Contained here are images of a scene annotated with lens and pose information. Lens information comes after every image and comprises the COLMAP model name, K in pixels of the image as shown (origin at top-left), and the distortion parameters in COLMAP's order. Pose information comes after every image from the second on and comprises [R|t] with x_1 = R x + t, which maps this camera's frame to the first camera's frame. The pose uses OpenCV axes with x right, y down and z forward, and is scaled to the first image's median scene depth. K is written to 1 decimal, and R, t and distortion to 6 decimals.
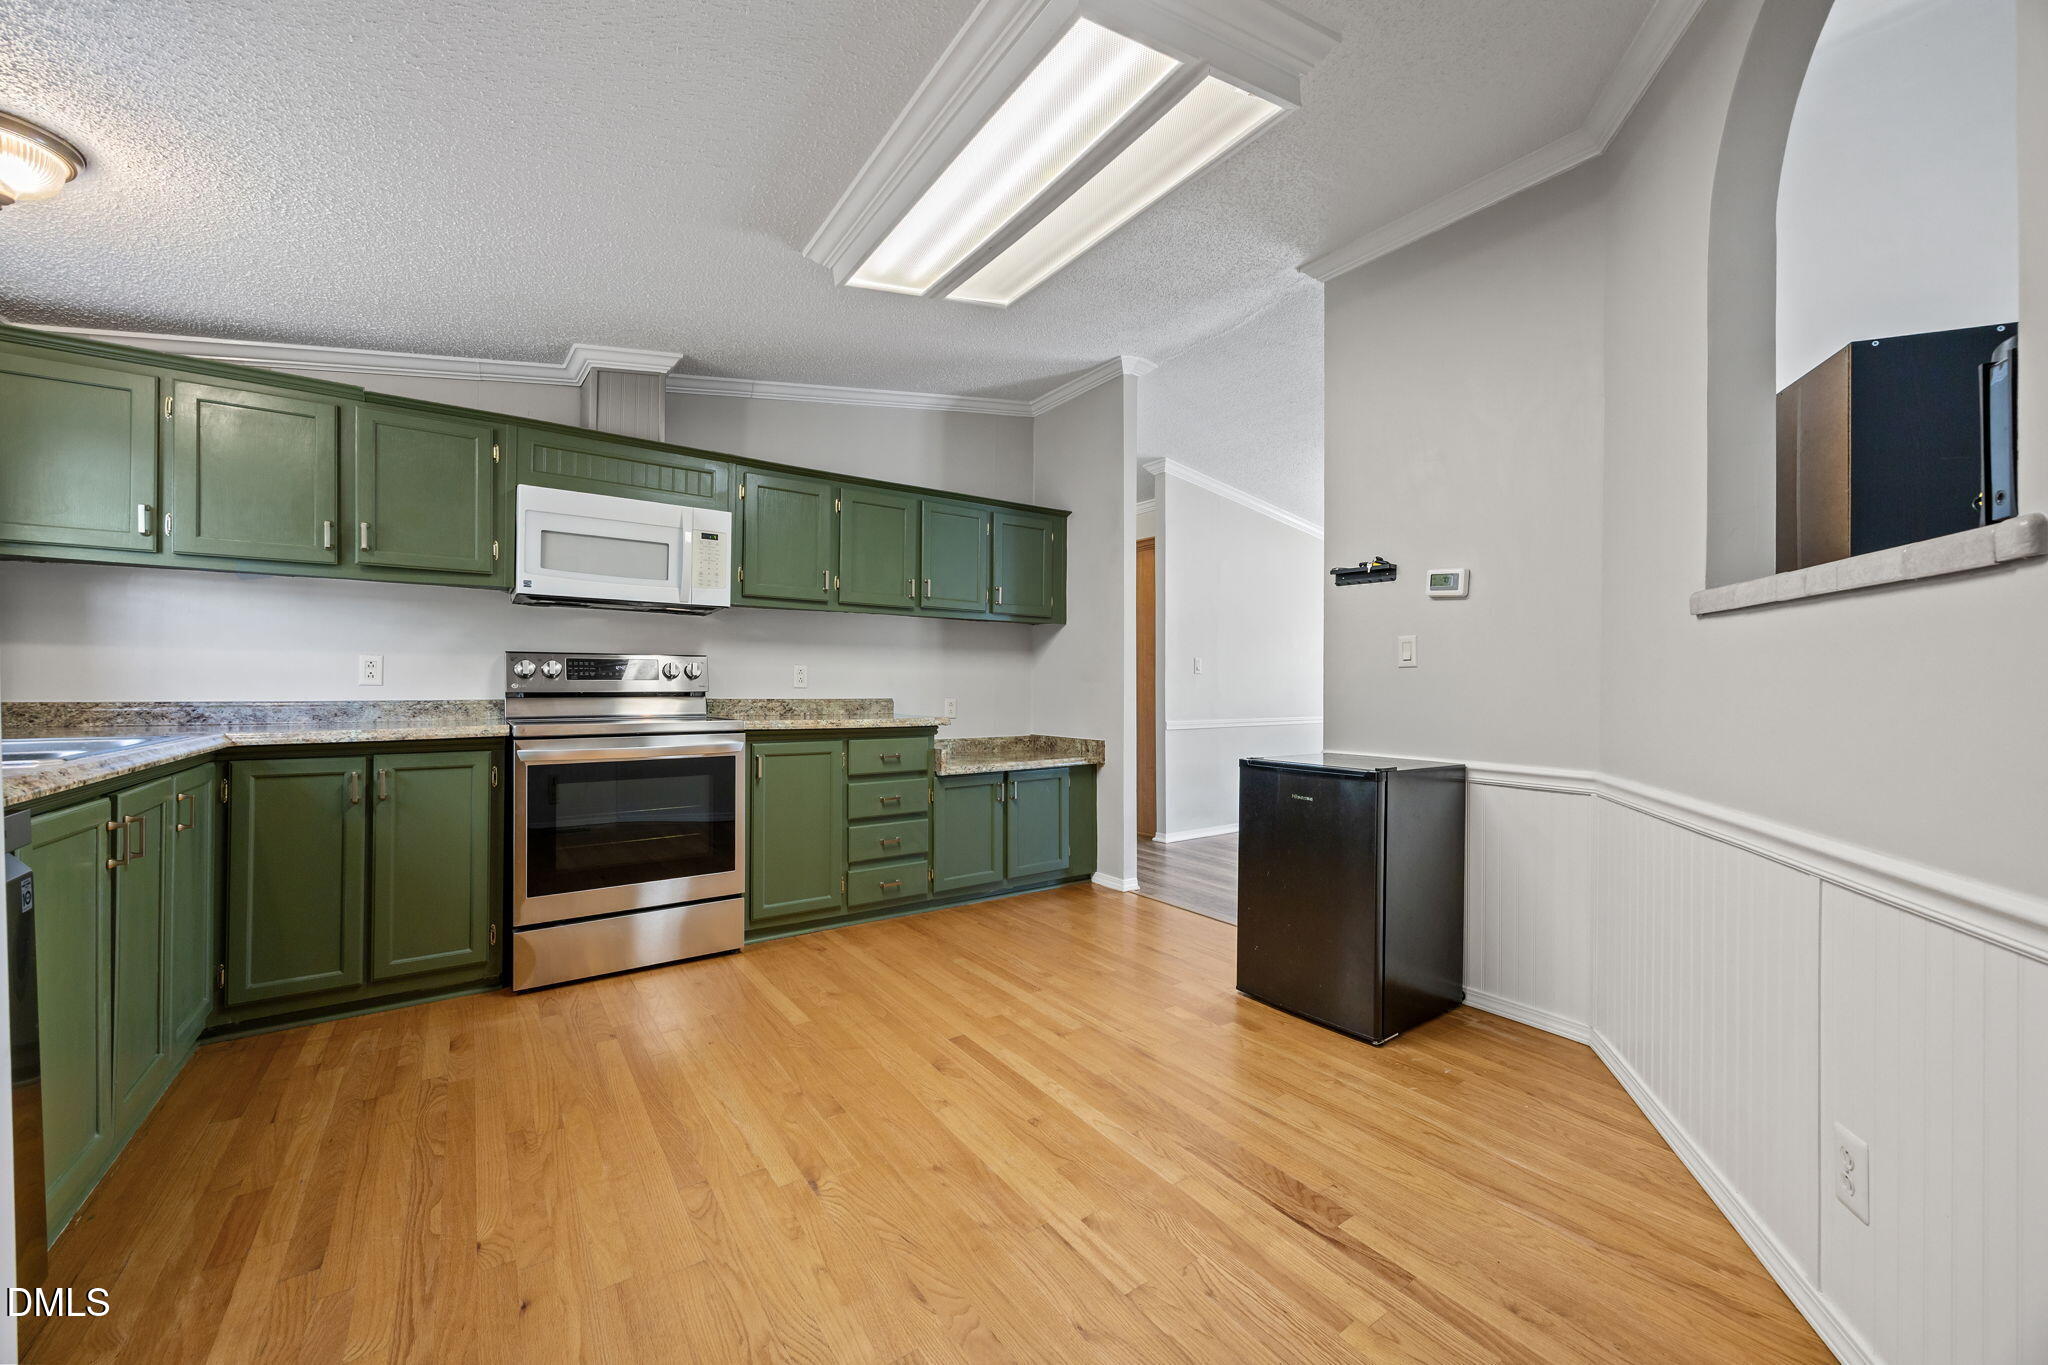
lens RADIAL K [[780.2, 0, 1035.9], [0, 780.2, 679.0], [0, 0, 1]] dist [-0.001217, 0.000092]
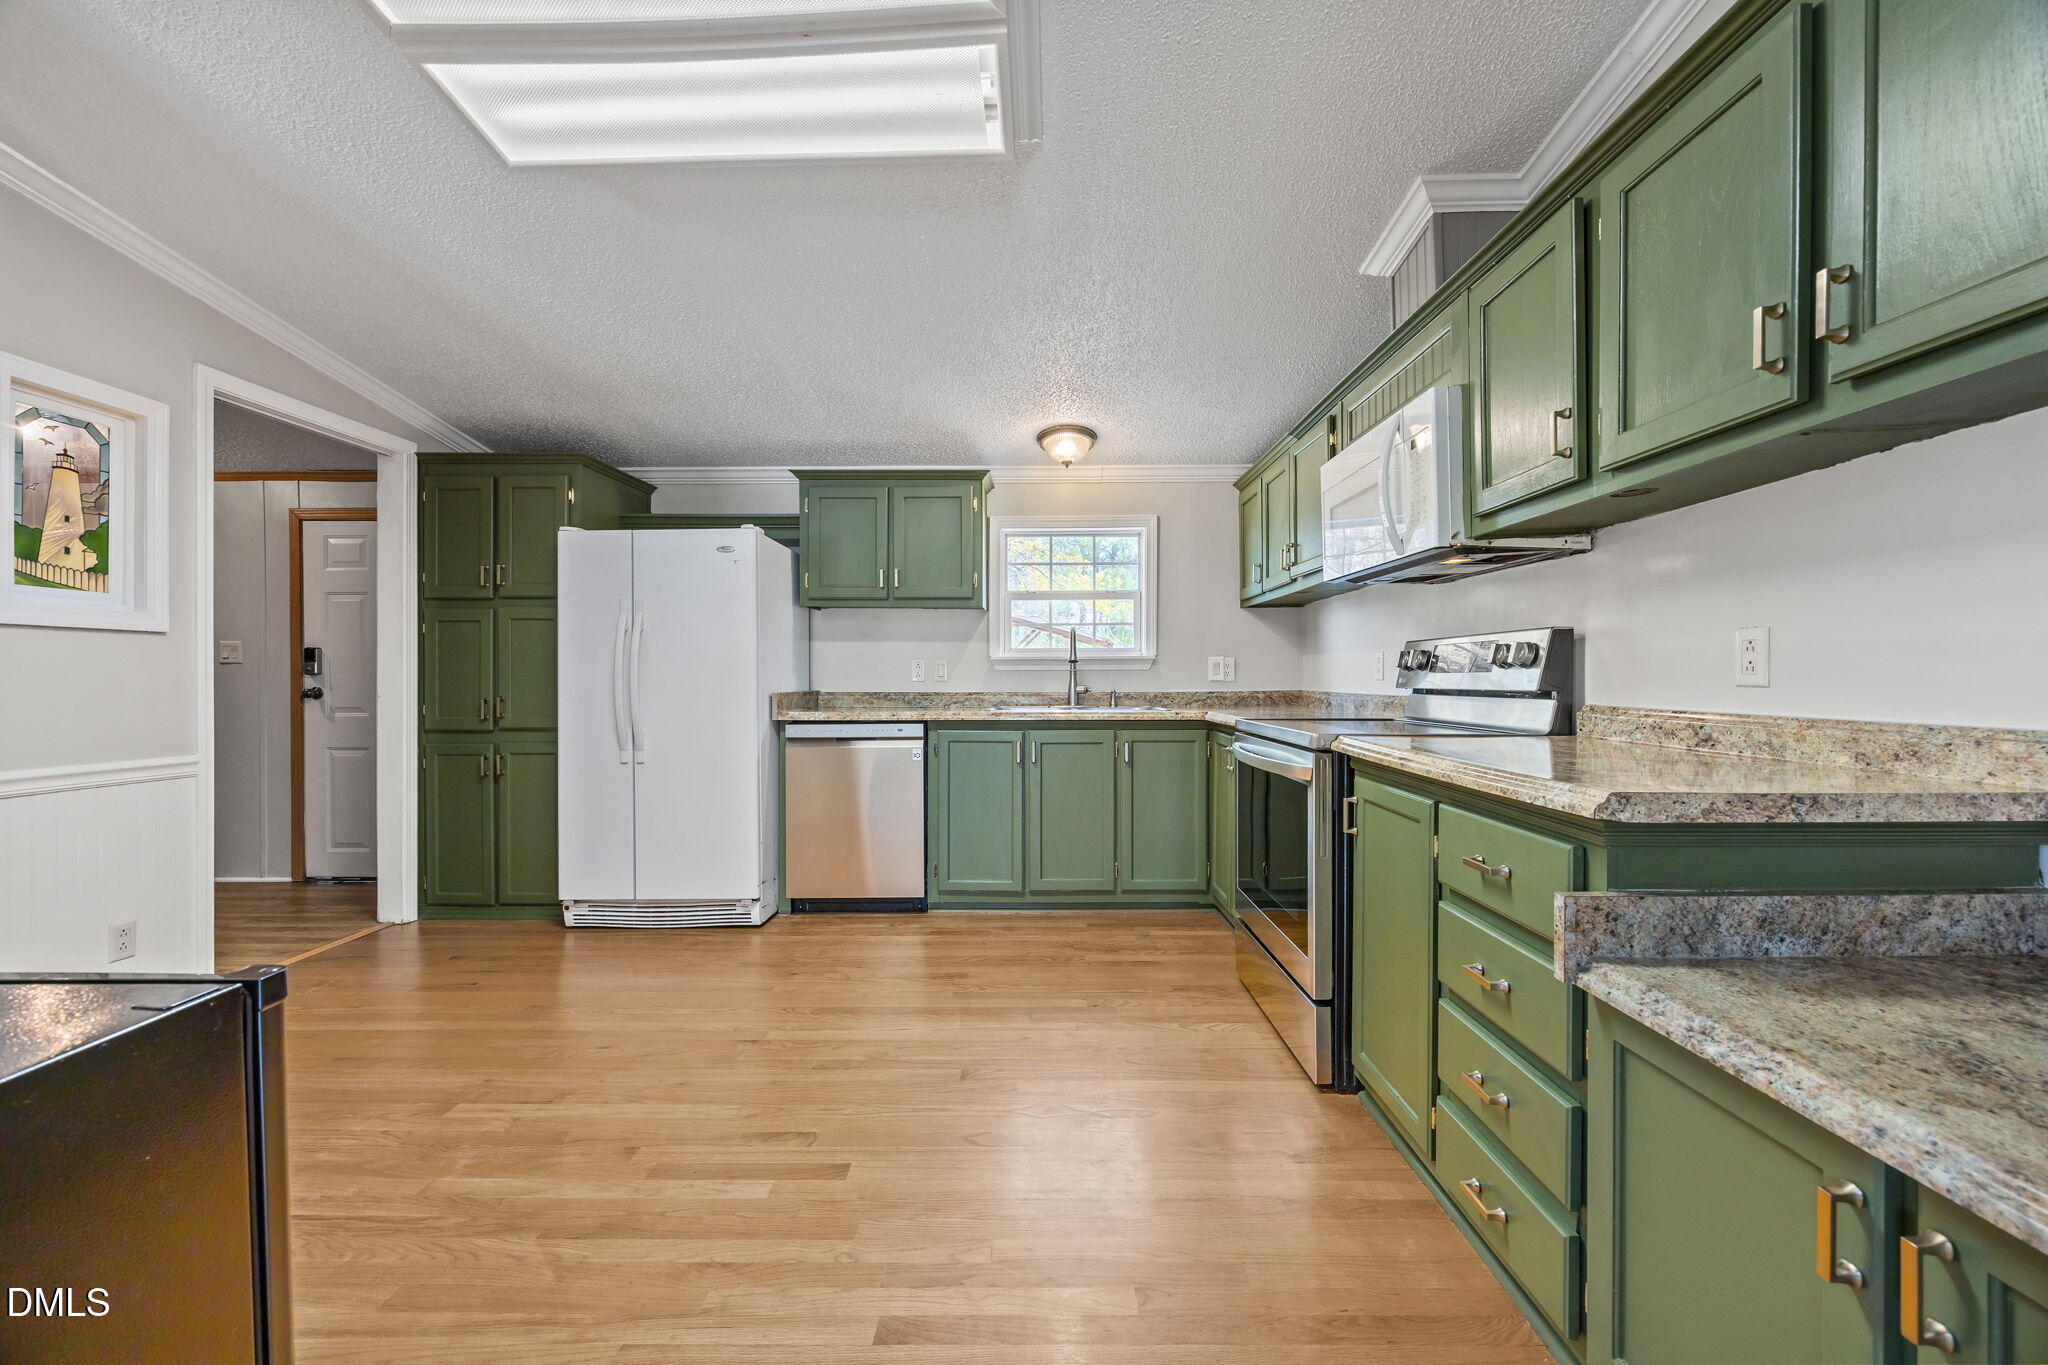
lens RADIAL K [[780.2, 0, 1035.9], [0, 780.2, 679.0], [0, 0, 1]] dist [-0.001217, 0.000092]
pose [[-0.589110, -0.000632, -0.808053, 0.288177], [0.007073, 0.999957, -0.005938, 0.009726], [0.808022, -0.009214, -0.589080, 1.203276]]
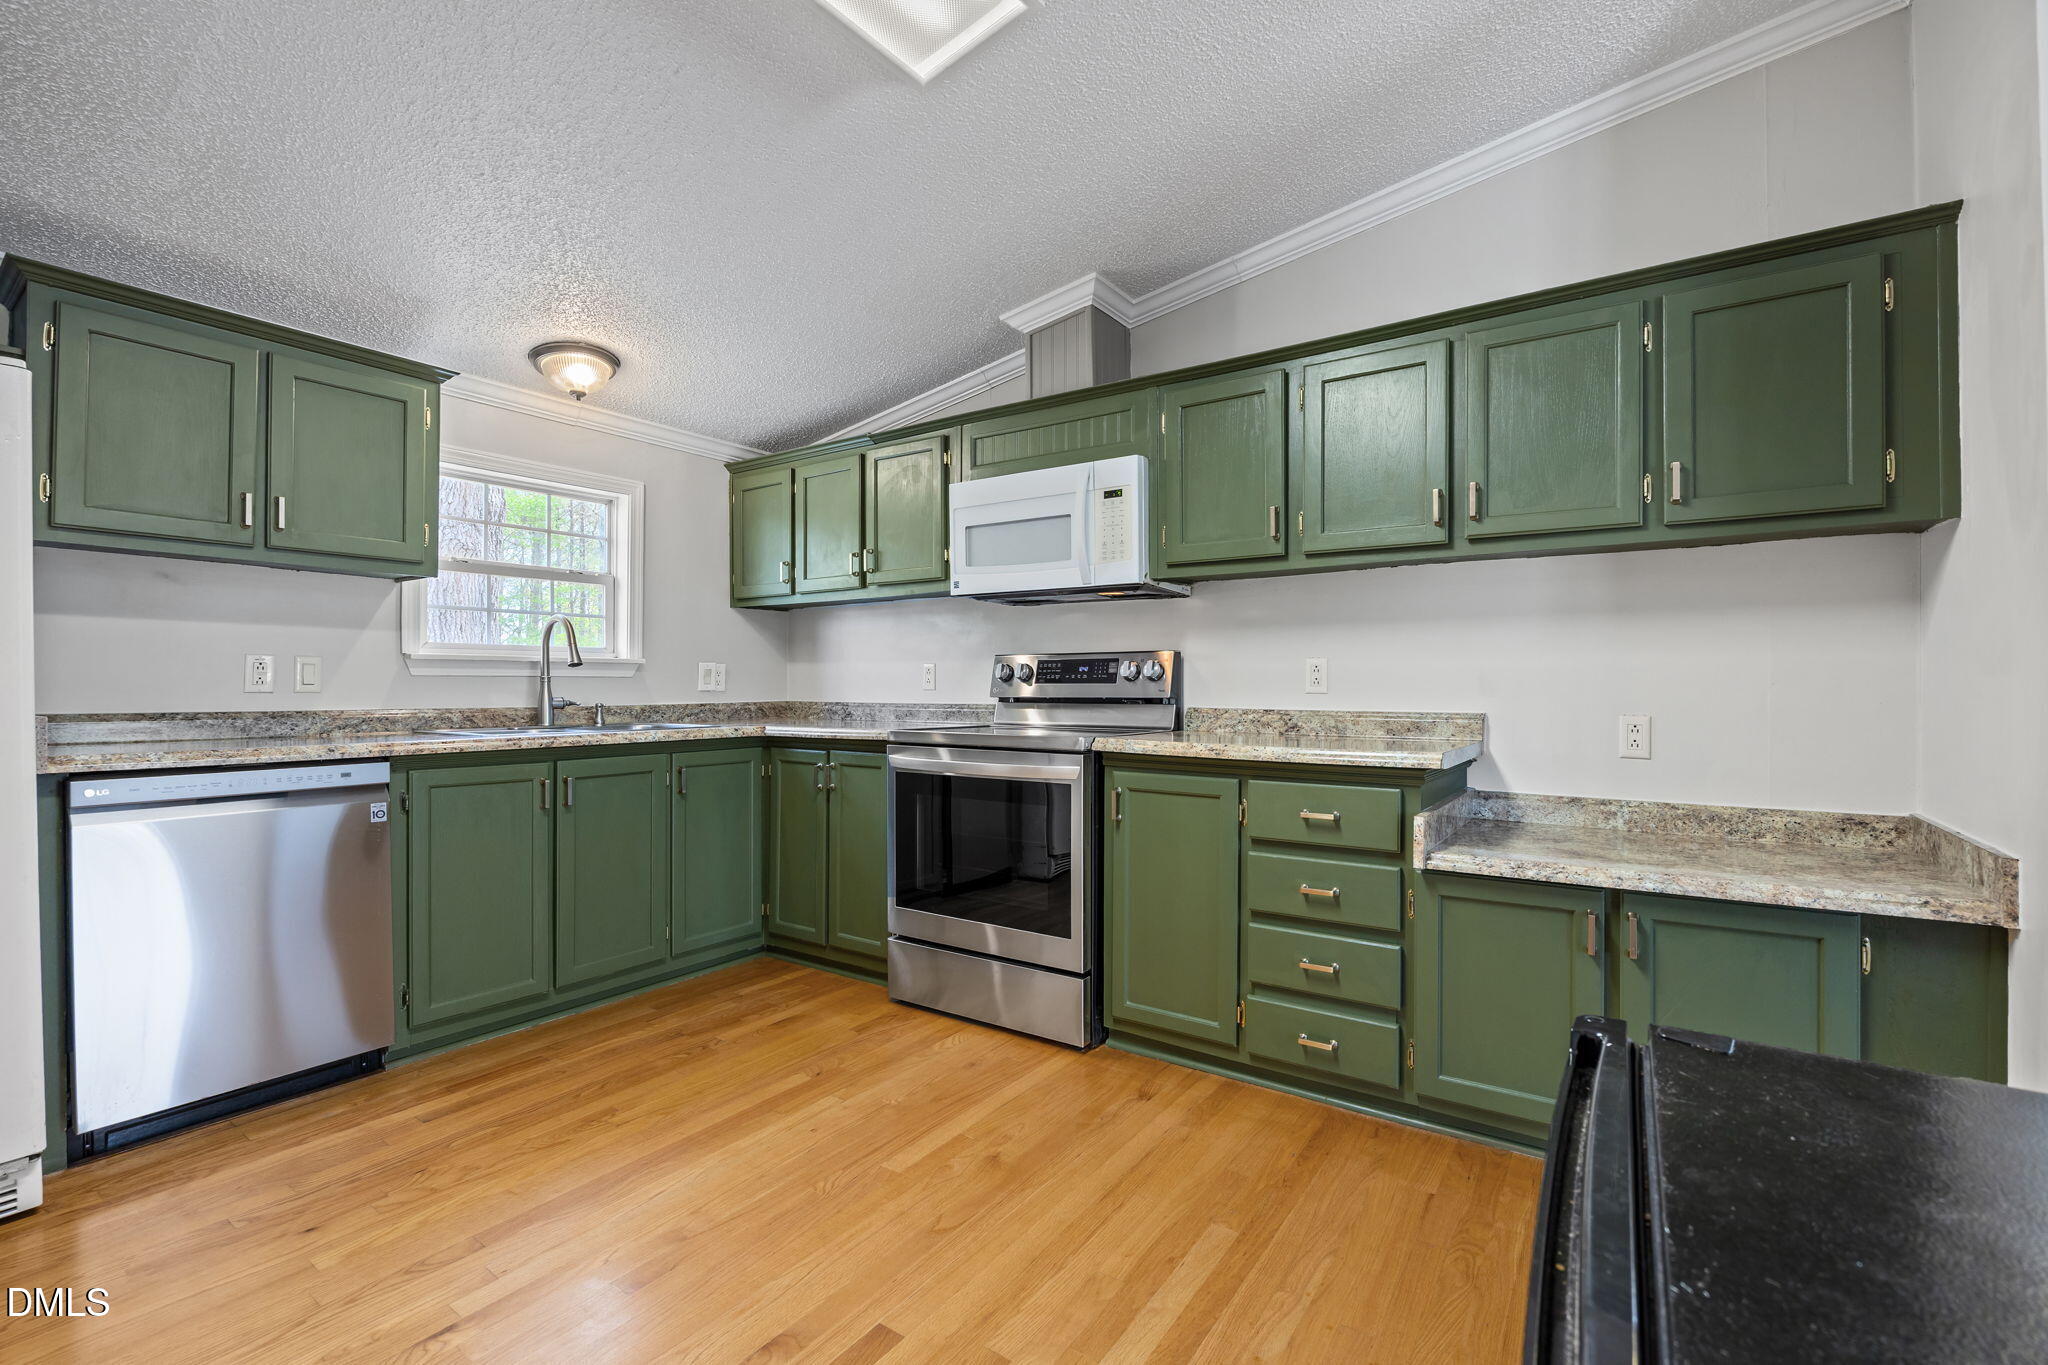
lens RADIAL K [[890.9, 0, 1037.7], [0, 890.9, 679.4], [0, 0, 1]] dist [-0.018453, 0.000445]
pose [[0.334959, -0.011097, -0.942168, 0.401964], [0.009012, 0.999923, -0.008573, 0.005476], [0.942190, -0.005619, 0.335033, 0.686245]]
